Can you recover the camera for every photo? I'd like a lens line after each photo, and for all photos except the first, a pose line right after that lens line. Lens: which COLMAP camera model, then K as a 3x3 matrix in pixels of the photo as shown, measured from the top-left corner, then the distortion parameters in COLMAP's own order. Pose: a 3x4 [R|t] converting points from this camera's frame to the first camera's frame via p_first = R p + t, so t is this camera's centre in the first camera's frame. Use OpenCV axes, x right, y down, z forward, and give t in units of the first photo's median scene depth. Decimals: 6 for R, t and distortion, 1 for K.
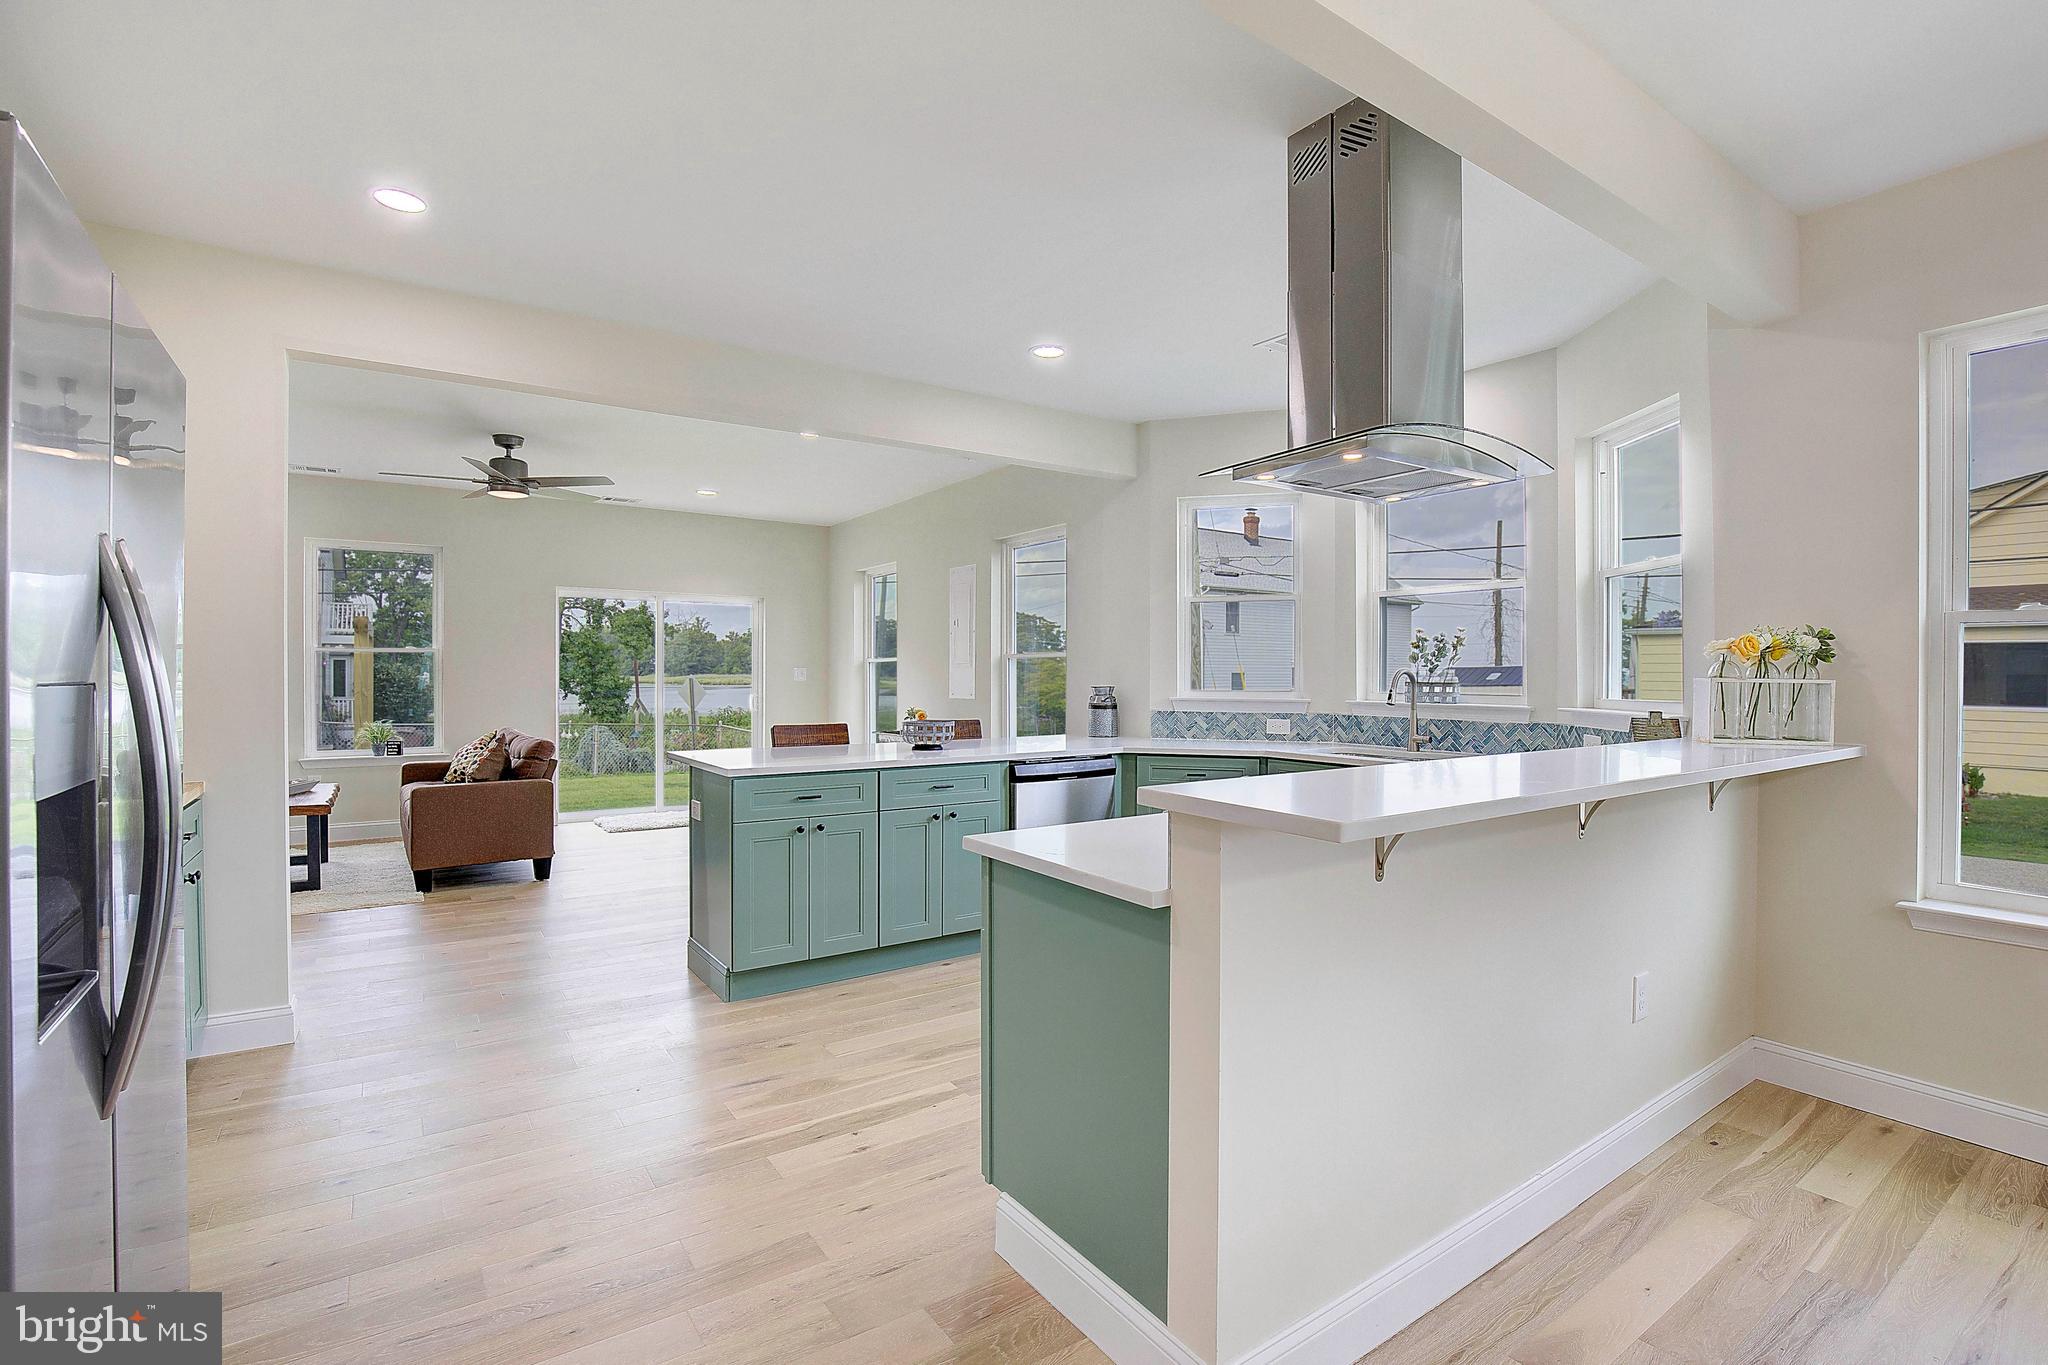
lens RADIAL K [[937.0, 0, 1039.7], [0, 937.0, 690.1], [0, 0, 1]] dist [-0.045763, 0.012663]
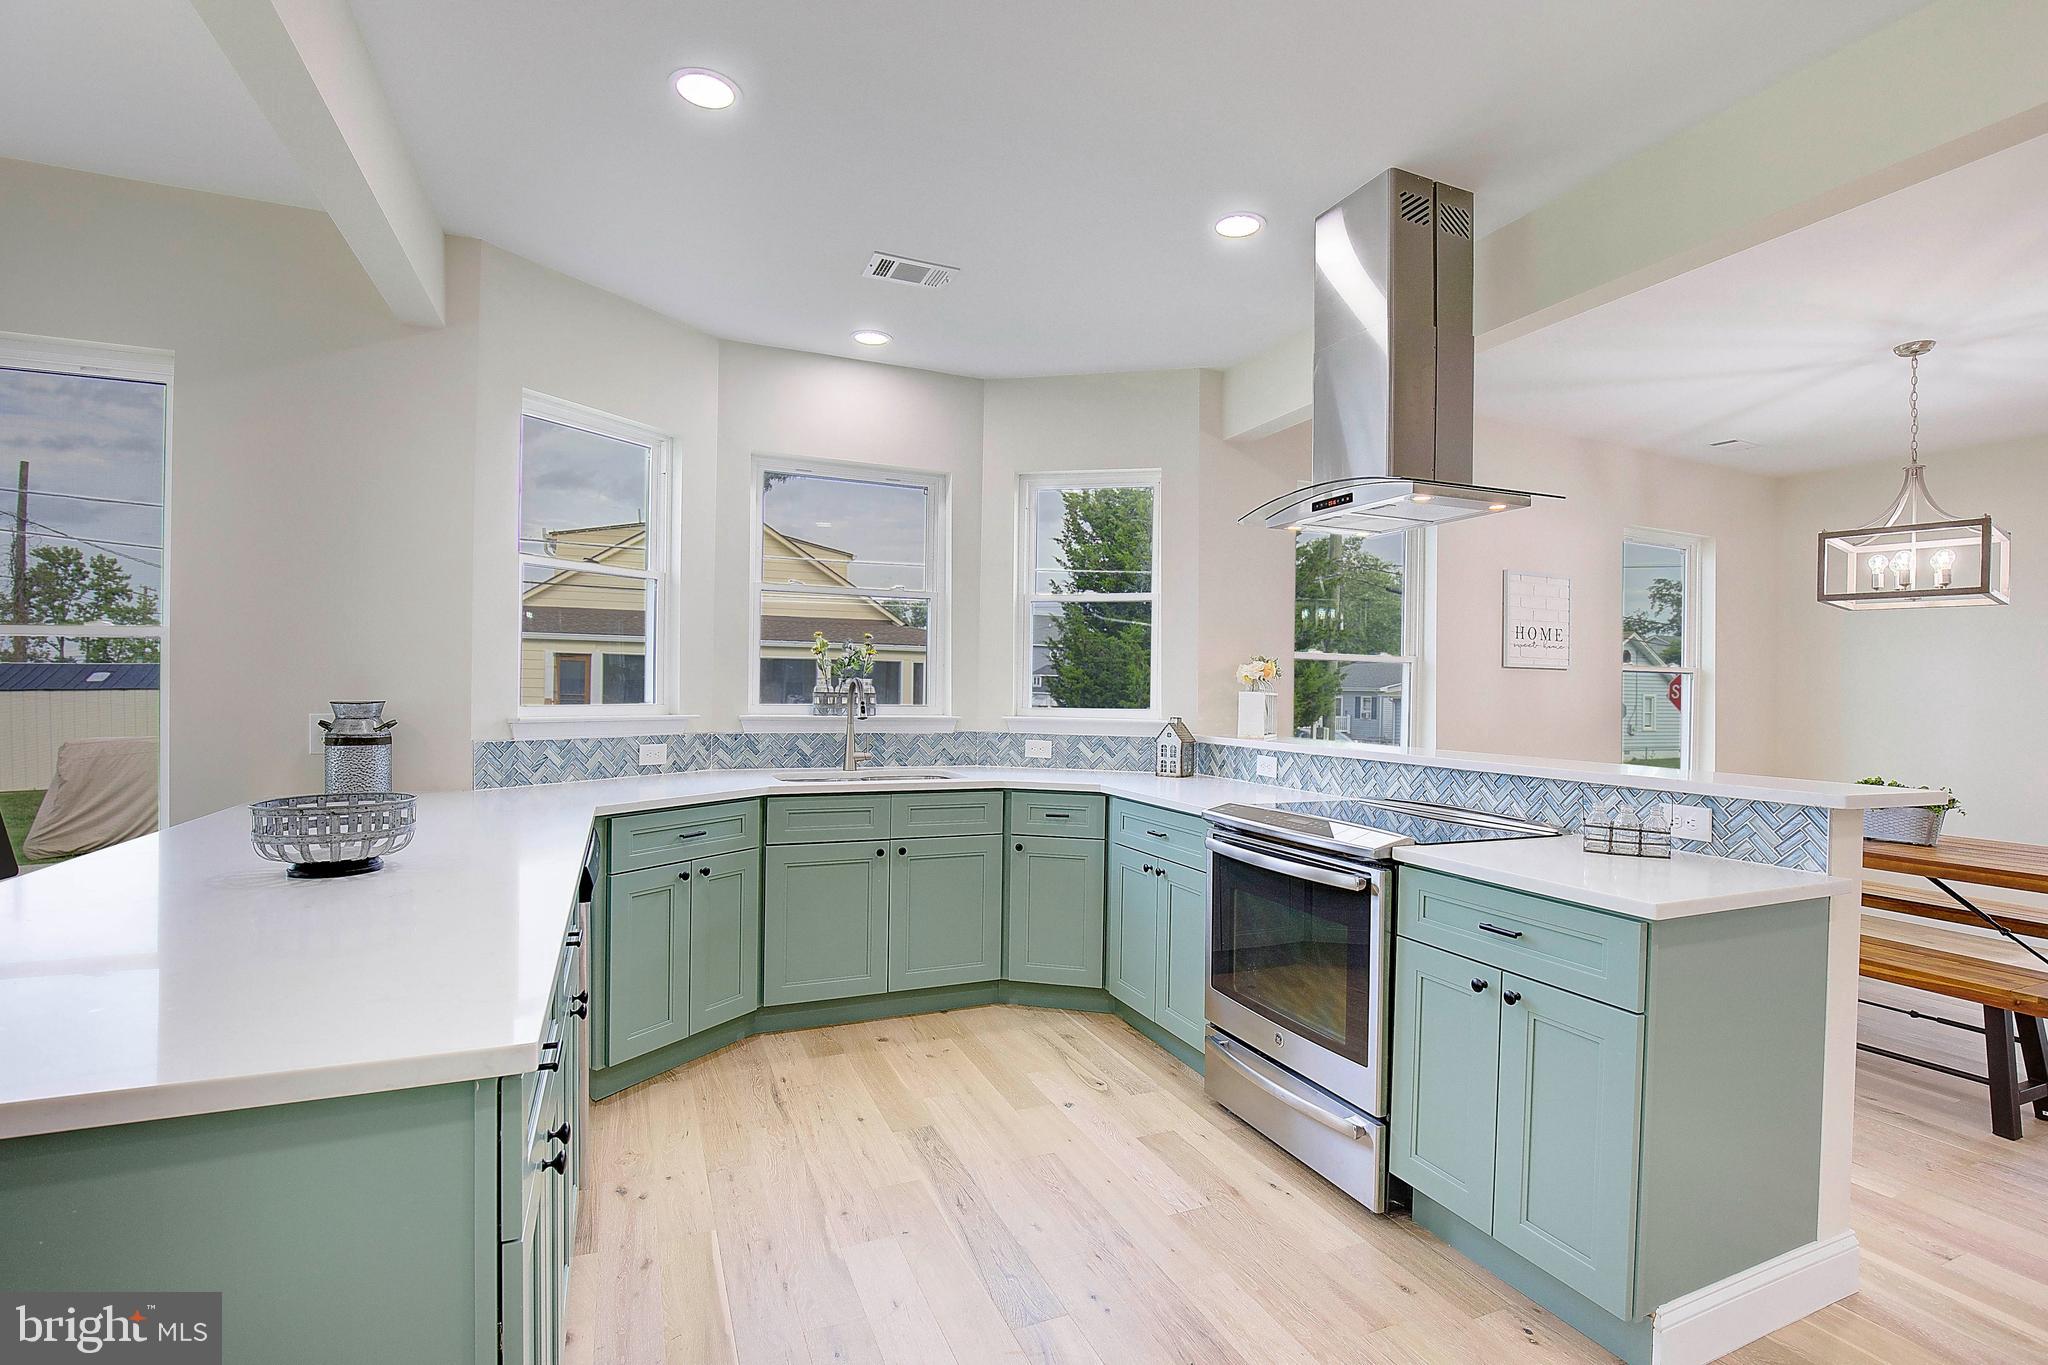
lens RADIAL K [[946.3, 0, 1053.2], [0, 946.3, 688.6], [0, 0, 1]] dist [-0.023398, 0.000580]
pose [[0.190401, -0.001163, 0.981706, -0.361616], [0.003976, 0.999992, 0.000414, -0.009544], [-0.981698, 0.003824, 0.190404, 0.513643]]
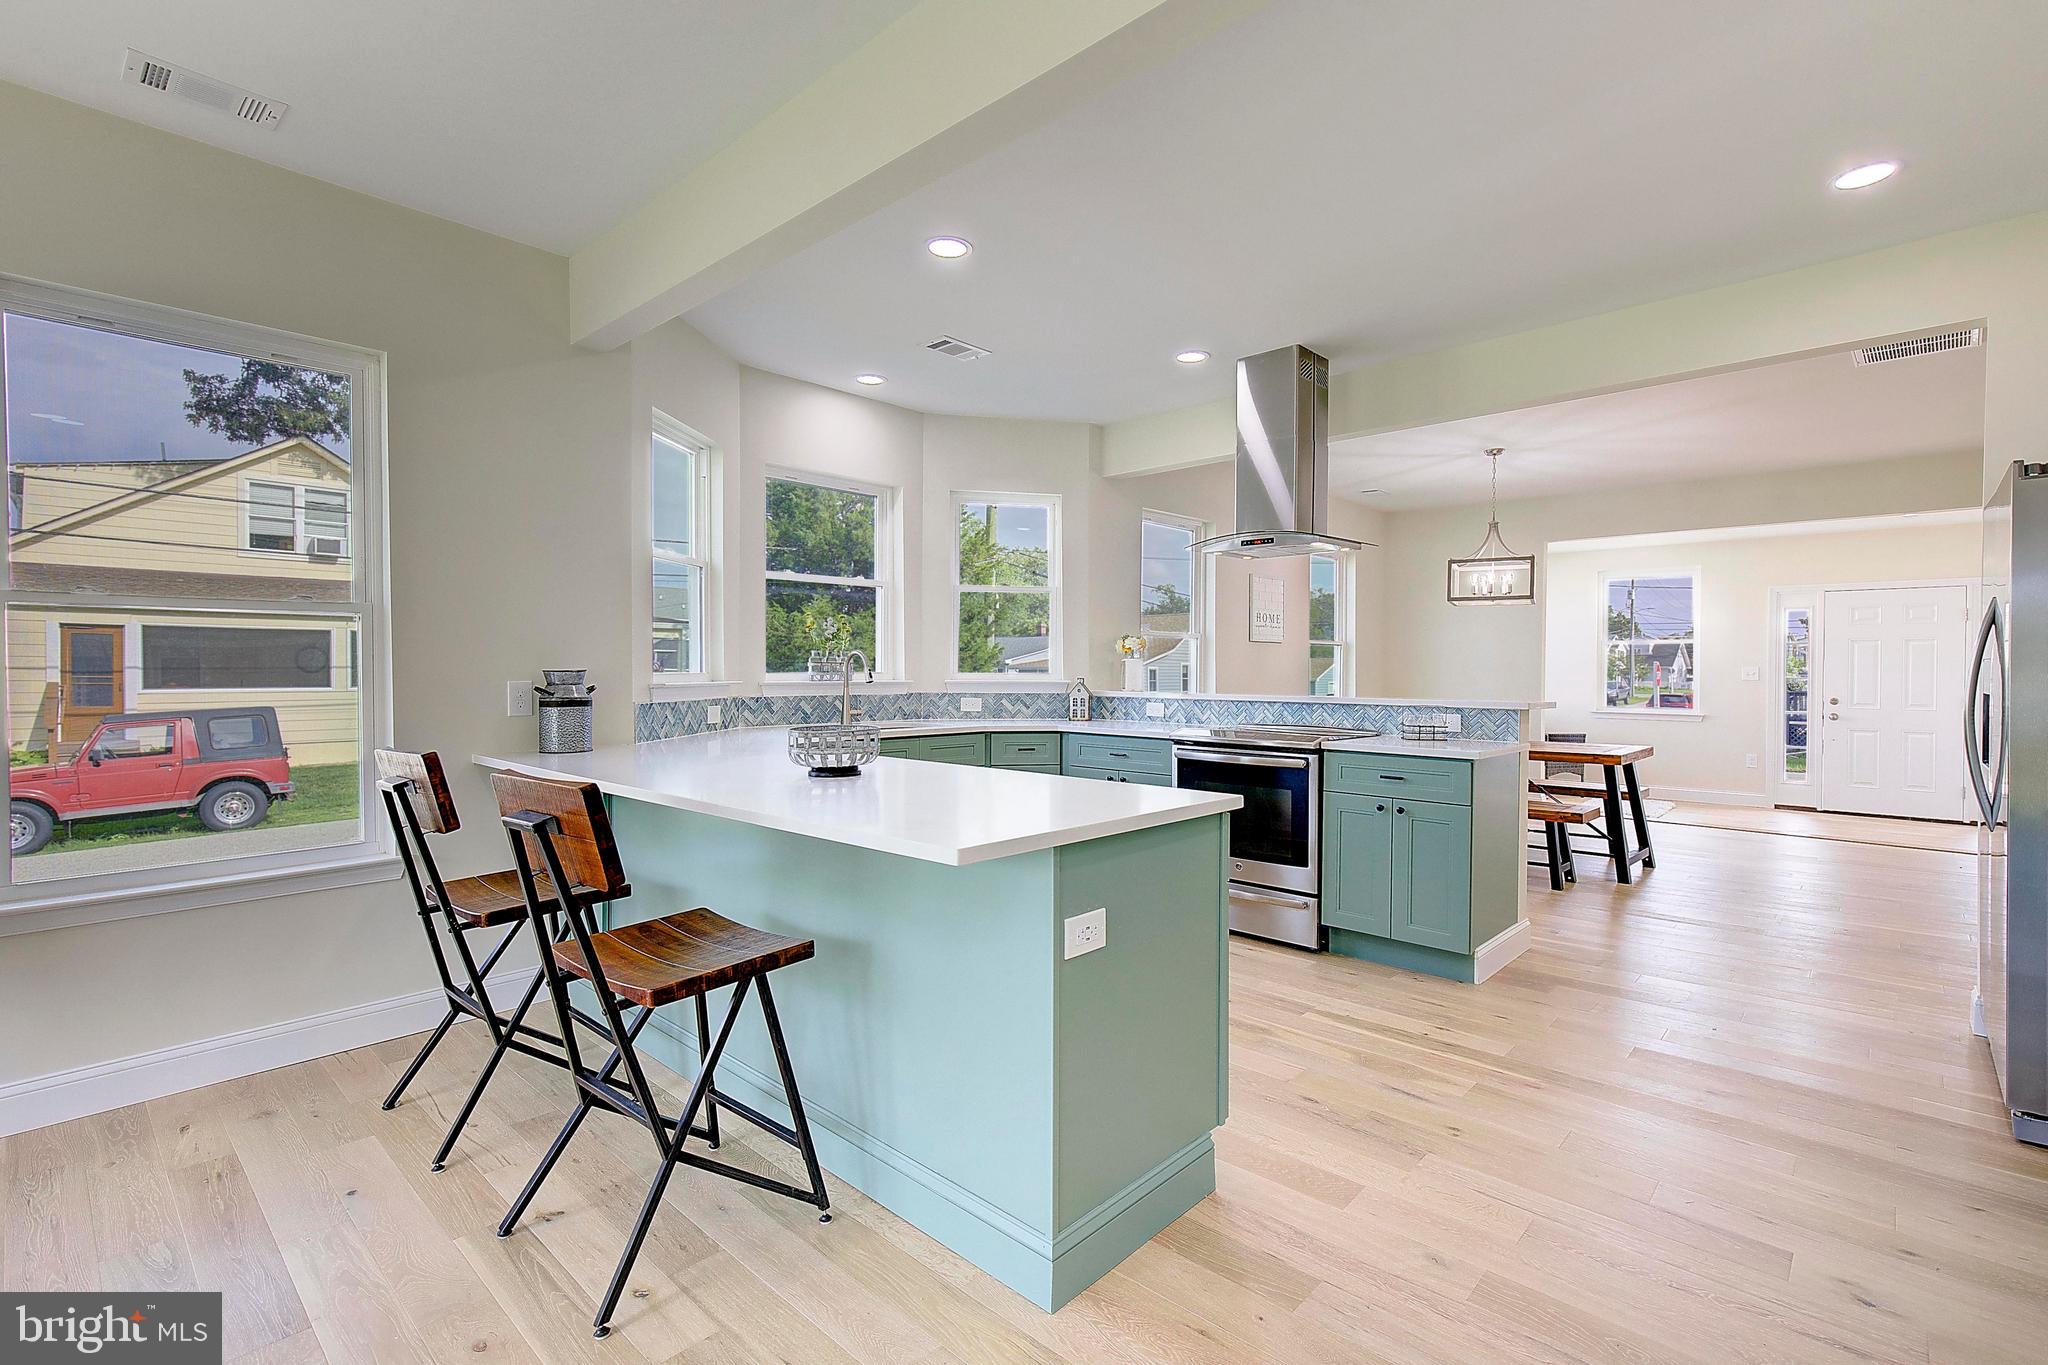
lens RADIAL K [[930.7, 0, 1049.3], [0, 930.7, 684.0], [0, 0, 1]] dist [0.023456, -0.008026]
pose [[-0.211845, -0.023120, 0.977030, -0.593396], [0.013261, 0.999560, 0.026529, -0.006929], [-0.977213, 0.018576, -0.211445, 0.804715]]
